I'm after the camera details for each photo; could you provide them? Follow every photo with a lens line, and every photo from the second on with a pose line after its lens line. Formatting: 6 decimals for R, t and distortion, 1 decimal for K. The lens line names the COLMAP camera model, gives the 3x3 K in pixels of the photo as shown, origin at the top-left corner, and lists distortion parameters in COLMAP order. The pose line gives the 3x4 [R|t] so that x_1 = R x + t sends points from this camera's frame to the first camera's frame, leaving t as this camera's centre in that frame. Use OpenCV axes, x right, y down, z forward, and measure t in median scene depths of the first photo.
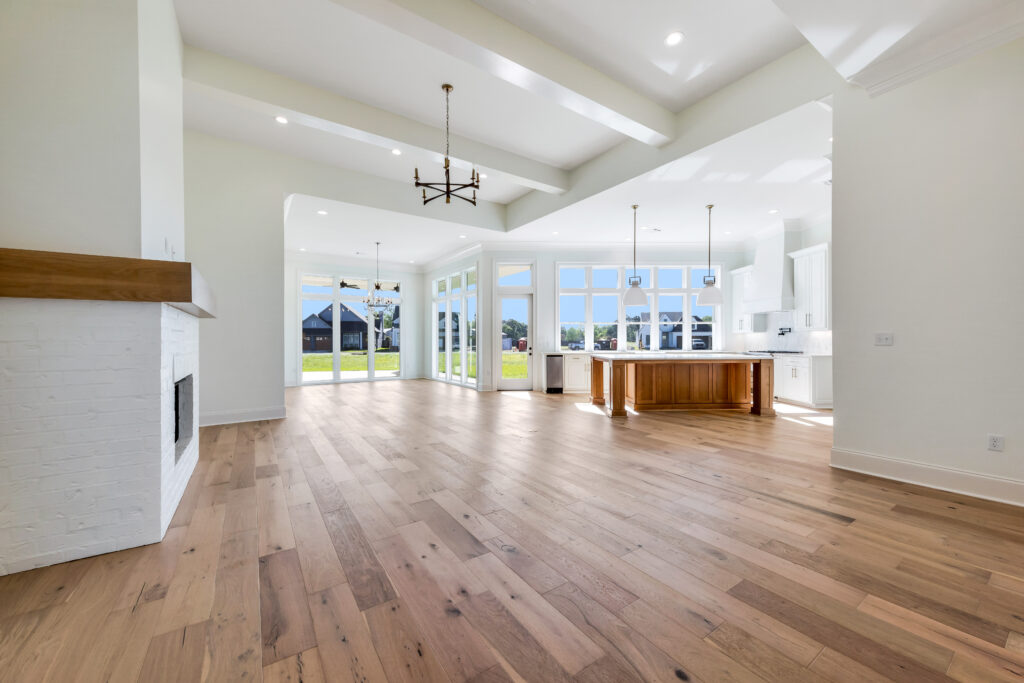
lens RADIAL K [[387.1, 0, 510.5], [0, 387.1, 340.6], [0, 0, 1]] dist [0.001953, -0.000233]
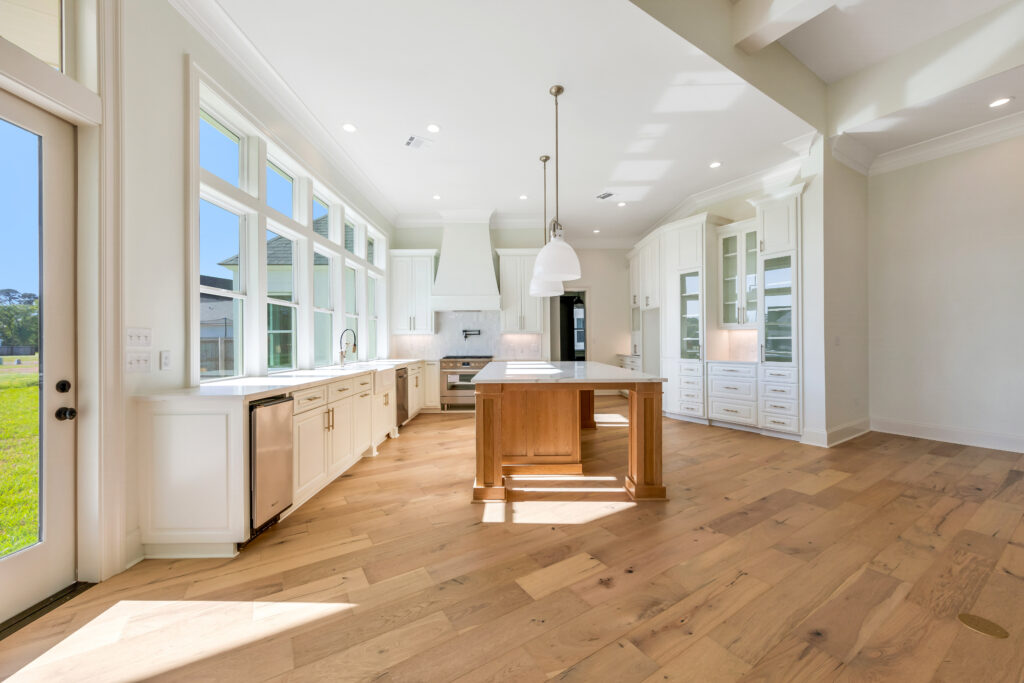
lens RADIAL K [[383.9, 0, 513.1], [0, 383.9, 342.2], [0, 0, 1]] dist [0.003211, -0.000527]
pose [[0.028429, 0.003948, 0.999588, -0.162118], [0.006594, 0.999970, -0.004137, -0.000282], [-0.999574, 0.006709, 0.028402, 0.834273]]
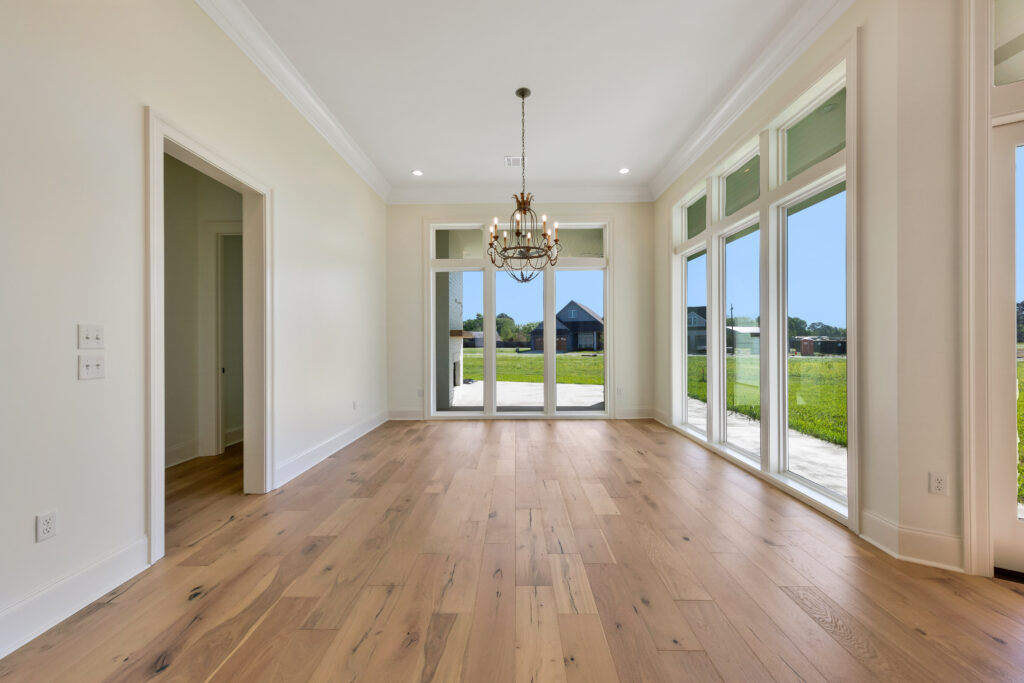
lens RADIAL K [[383.9, 0, 513.1], [0, 383.9, 342.2], [0, 0, 1]] dist [0.003211, -0.000527]
pose [[0.825859, -0.000339, -0.563877, -0.143370], [0.002338, 0.999993, 0.002824, -0.000234], [0.563872, -0.003651, 0.825854, 0.730887]]
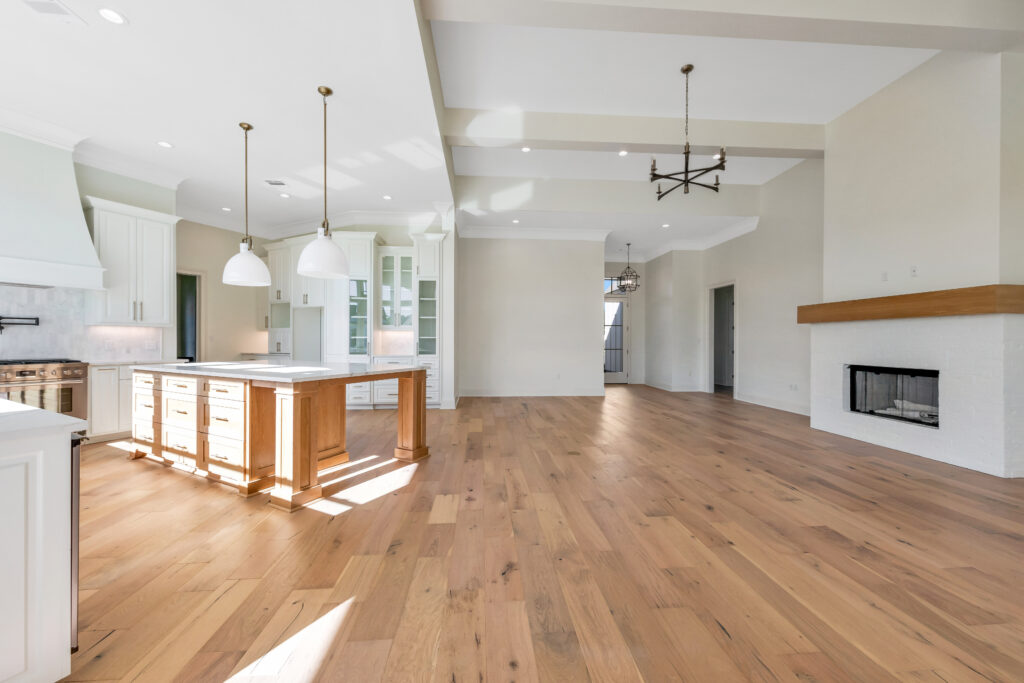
lens RADIAL K [[387.1, 0, 510.5], [0, 387.1, 340.6], [0, 0, 1]] dist [0.001953, -0.000233]
pose [[-0.868274, 0.000434, 0.496085, -0.134594], [-0.000231, 0.999999, -0.001279, 0.000811], [-0.496085, -0.001225, -0.868273, 1.067881]]
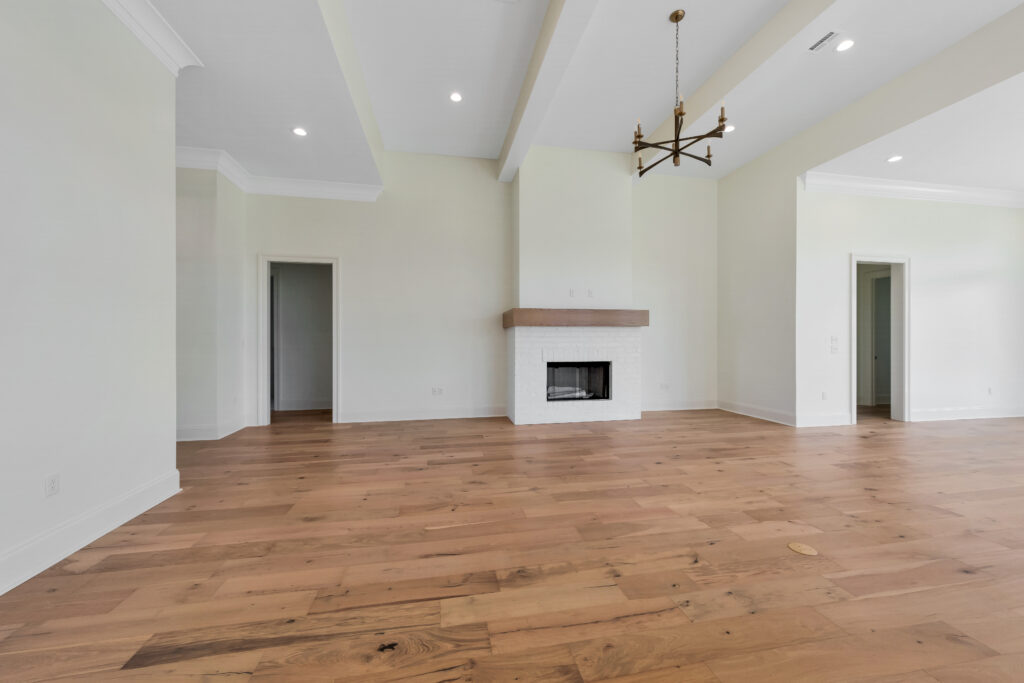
lens RADIAL K [[383.9, 0, 513.1], [0, 383.9, 342.2], [0, 0, 1]] dist [0.003211, -0.000527]
pose [[-0.393362, 0.006439, -0.919361, 0.357724], [0.002106, 0.999979, 0.006102, -0.003710], [0.919381, 0.000464, -0.393367, 0.529540]]
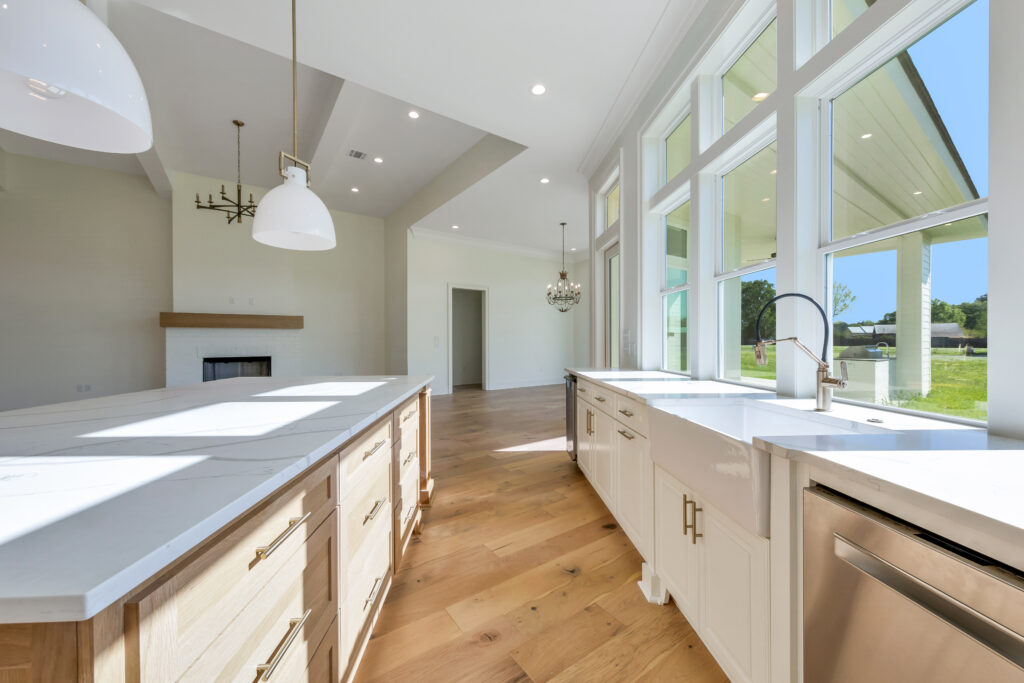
lens RADIAL K [[383.9, 0, 513.1], [0, 383.9, 342.2], [0, 0, 1]] dist [0.003211, -0.000527]
pose [[0.025479, 0.008636, -0.999638, 0.537282], [0.003214, 0.999957, 0.008720, -0.002092], [0.999670, -0.003435, 0.025450, 0.945771]]
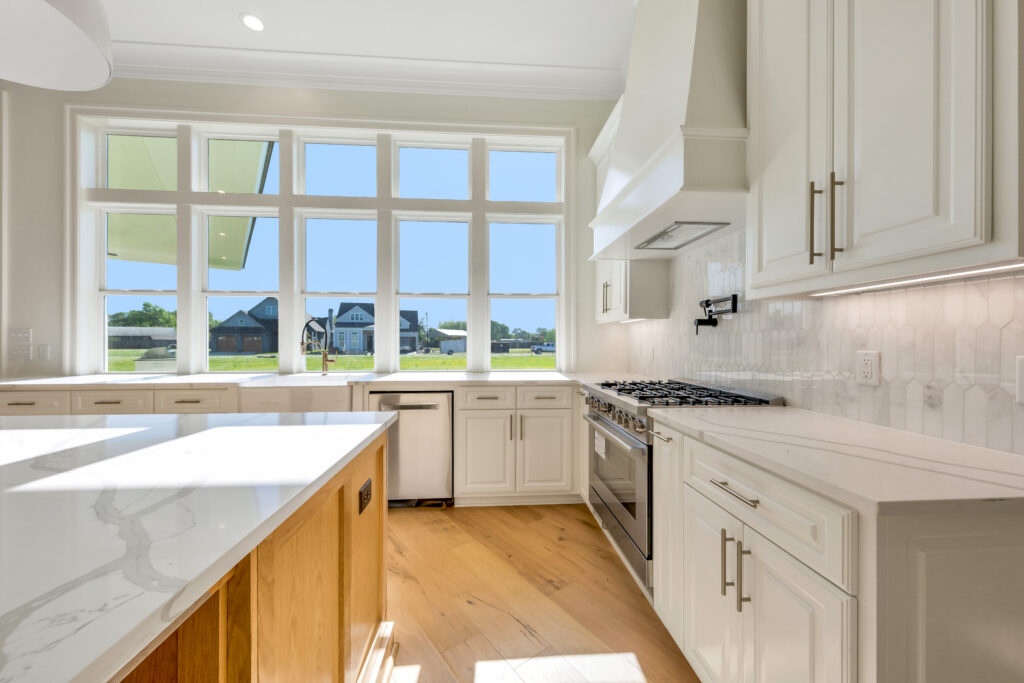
lens RADIAL K [[383.9, 0, 513.1], [0, 383.9, 342.2], [0, 0, 1]] dist [0.003211, -0.000527]
pose [[0.999152, 0.006121, 0.040720, 0.533620], [-0.006119, 0.999981, -0.000172, -0.002088], [-0.040720, -0.000077, 0.999171, 0.712585]]
